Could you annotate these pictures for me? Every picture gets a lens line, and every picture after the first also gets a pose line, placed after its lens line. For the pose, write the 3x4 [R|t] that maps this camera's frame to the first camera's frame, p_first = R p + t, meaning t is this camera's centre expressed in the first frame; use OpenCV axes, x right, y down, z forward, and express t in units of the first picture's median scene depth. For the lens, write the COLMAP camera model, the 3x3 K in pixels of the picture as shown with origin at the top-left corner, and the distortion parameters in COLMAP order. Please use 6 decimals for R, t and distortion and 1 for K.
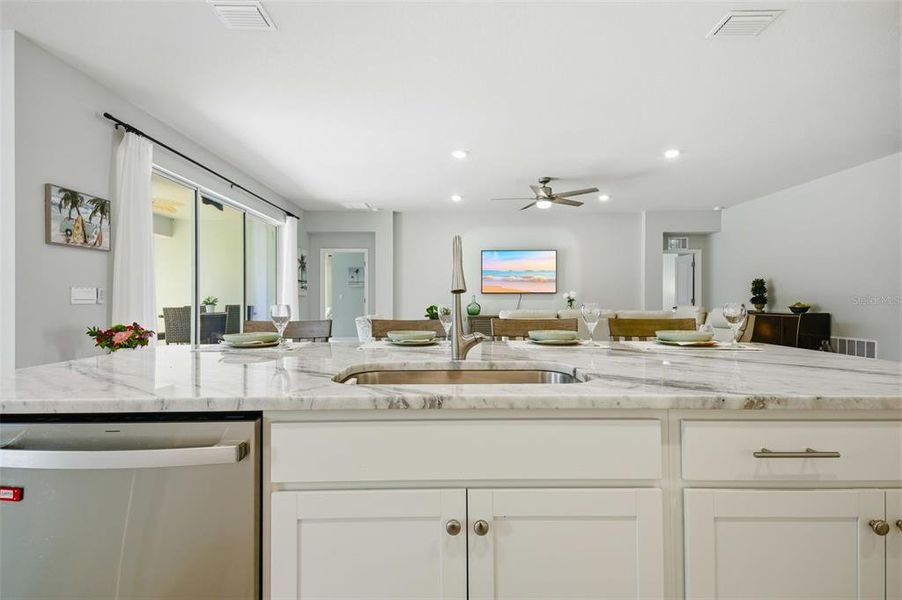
lens RADIAL K [[427.2, 0, 452.8], [0, 427.2, 295.0], [0, 0, 1]] dist [0.017332, -0.002407]
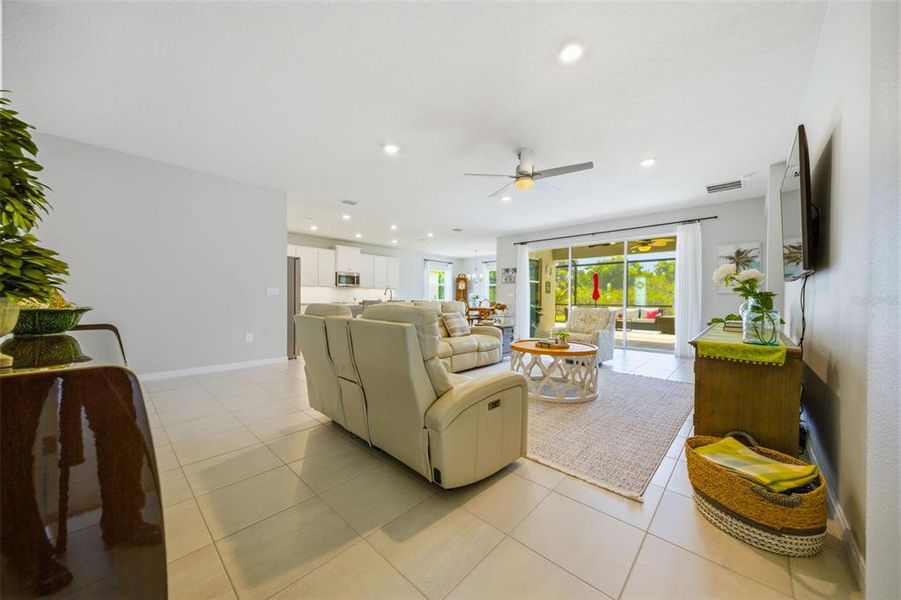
lens RADIAL K [[317.6, 0, 451.0], [0, 317.6, 300.1], [0, 0, 1]] dist [0.015749, -0.002736]
pose [[-0.684271, -0.002615, -0.729223, 1.370845], [0.000558, 0.999991, -0.004109, 0.046513], [0.729228, -0.003218, -0.684264, 2.300711]]
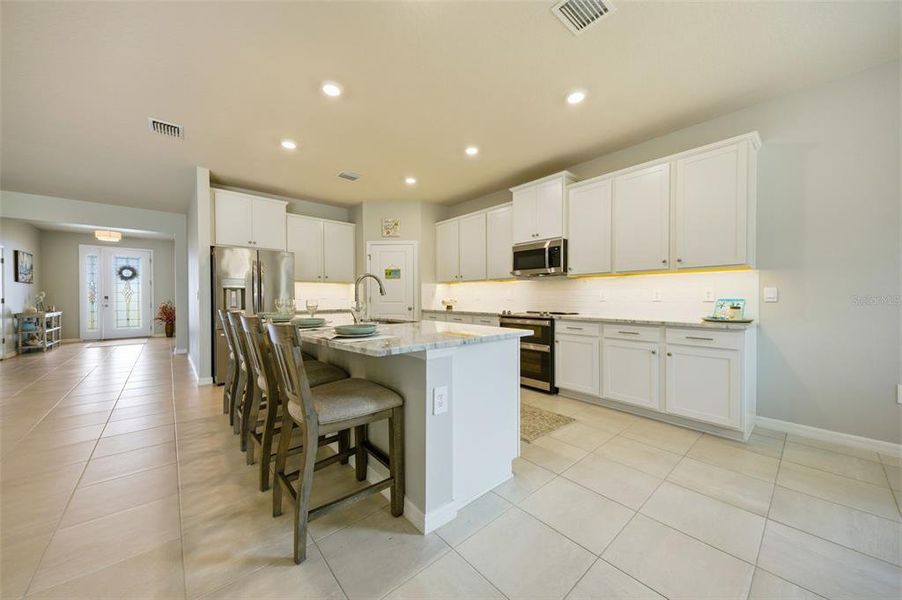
lens RADIAL K [[318.0, 0, 448.9], [0, 318.0, 302.2], [0, 0, 1]] dist [0.015749, -0.002736]
pose [[-0.658847, -0.008726, 0.752226, -0.709484], [-0.005838, 0.999962, 0.006487, 0.010108], [-0.752254, -0.000117, -0.658873, 0.769079]]
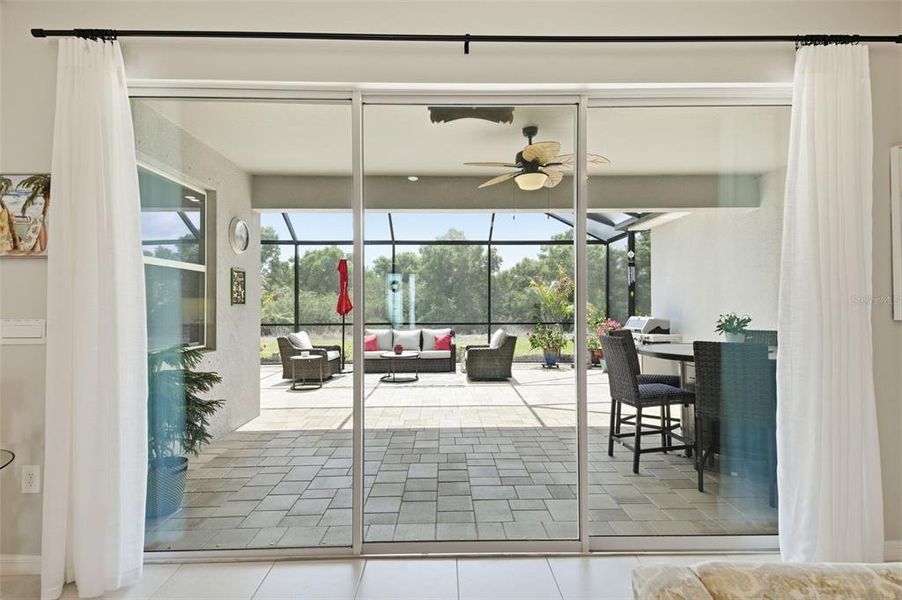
lens RADIAL K [[427.2, 0, 446.5], [0, 427.2, 298.7], [0, 0, 1]] dist [0.017332, -0.002407]
pose [[0.006460, -0.013978, -0.999881, -0.188182], [0.016325, 0.999771, -0.013871, -0.026322], [0.999846, -0.016233, 0.006687, 1.511424]]
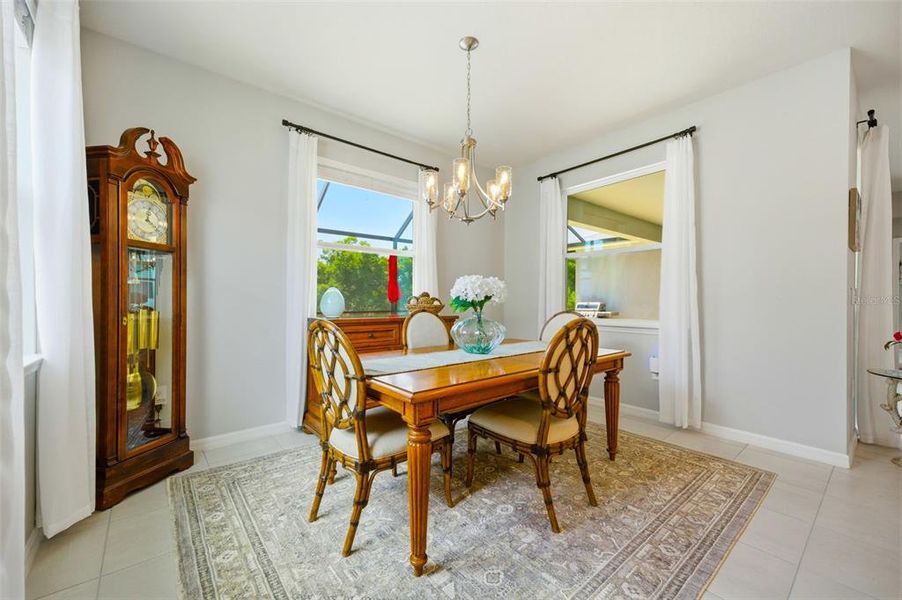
lens RADIAL K [[358.2, 0, 451.8], [0, 358.2, 301.8], [0, 0, 1]] dist [0.019234, -0.000066]
pose [[0.644619, 0.001387, -0.764503, -0.731062], [0.009096, 0.999914, 0.009483, 0.001131], [0.764450, -0.013067, 0.644551, -0.259985]]
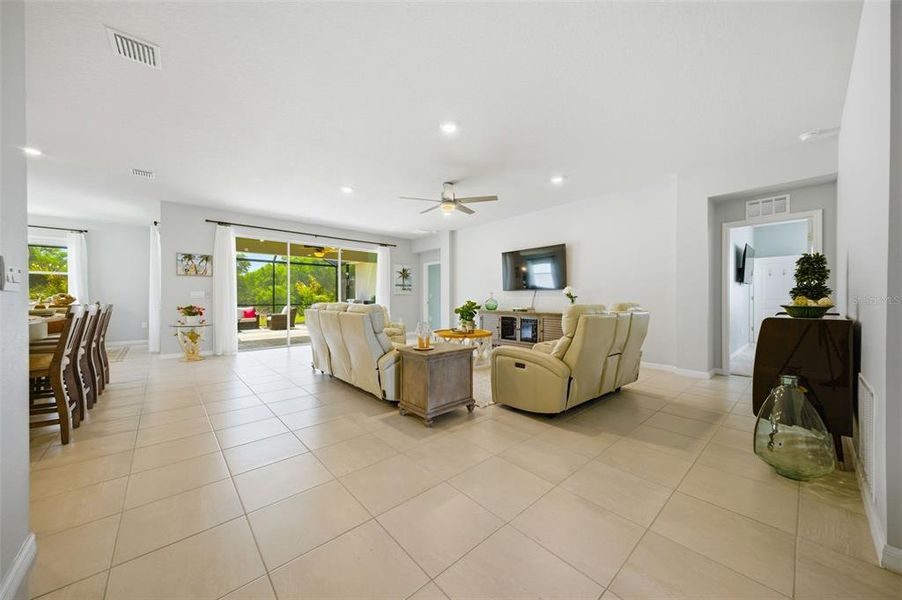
lens RADIAL K [[318.0, 0, 450.7], [0, 318.0, 301.0], [0, 0, 1]] dist [0.015749, -0.002736]
pose [[0.666130, 0.003471, -0.745828, 1.426166], [0.008668, 0.999886, 0.012395, 0.027467], [0.745785, -0.014721, 0.666024, 0.791090]]
